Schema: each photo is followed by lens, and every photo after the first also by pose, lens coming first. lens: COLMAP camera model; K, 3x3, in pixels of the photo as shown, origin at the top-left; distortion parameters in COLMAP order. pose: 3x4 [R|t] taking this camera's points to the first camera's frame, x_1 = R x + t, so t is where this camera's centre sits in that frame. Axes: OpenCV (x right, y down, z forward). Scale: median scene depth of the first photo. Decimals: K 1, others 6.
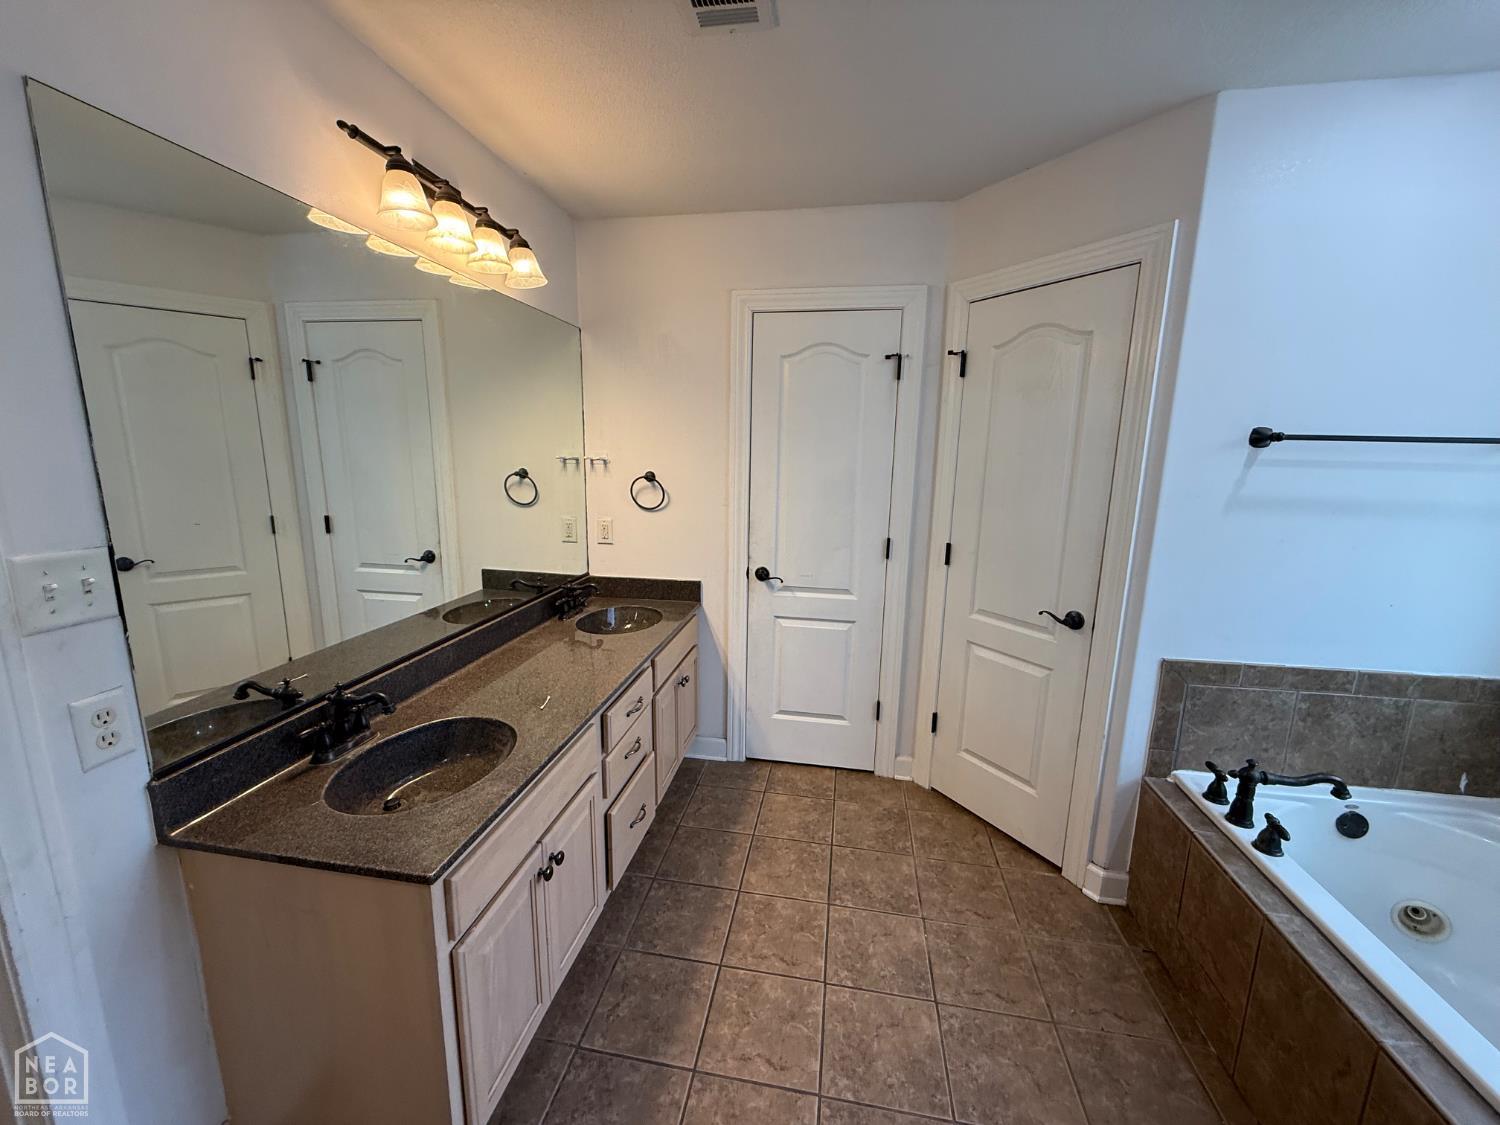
lens RADIAL K [[598.4, 0, 749.3], [0, 598.4, 564.6], [0, 0, 1]] dist [-0.001351, -0.000039]
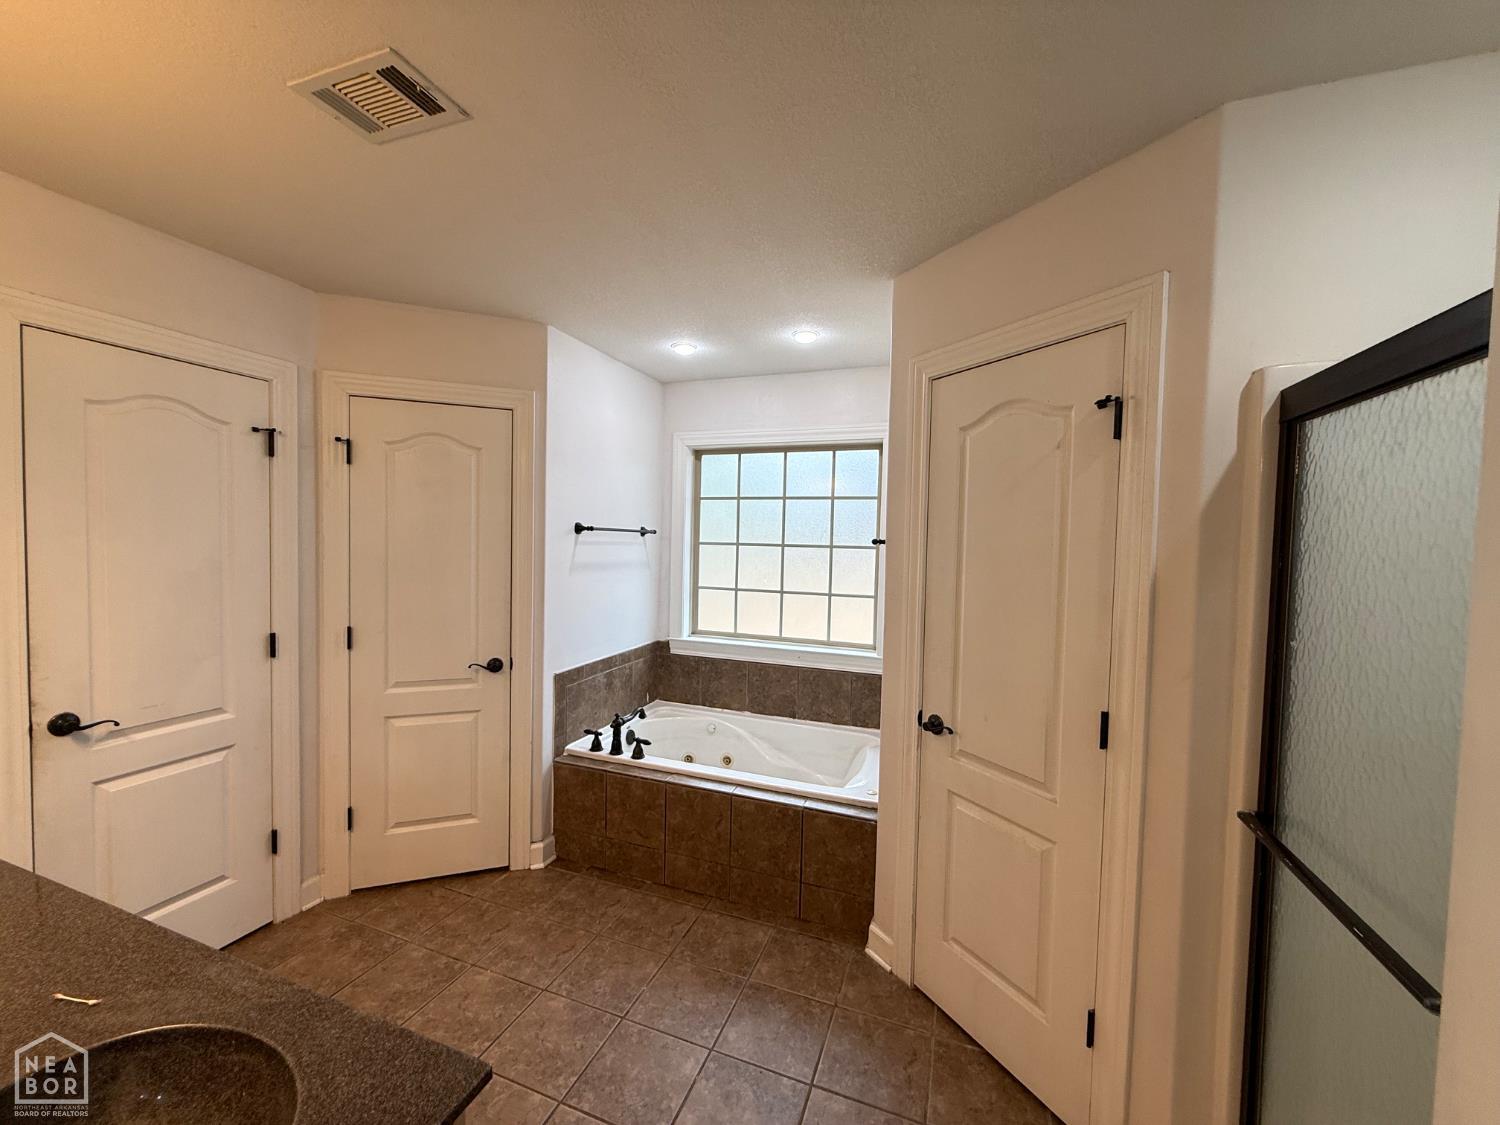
lens RADIAL K [[598.4, 0, 749.3], [0, 598.4, 564.6], [0, 0, 1]] dist [-0.001351, -0.000039]
pose [[0.181439, -0.055269, 0.981848, -0.624416], [0.167616, 0.985548, 0.024503, -0.061585], [-0.969012, 0.160128, 0.188080, 0.196287]]
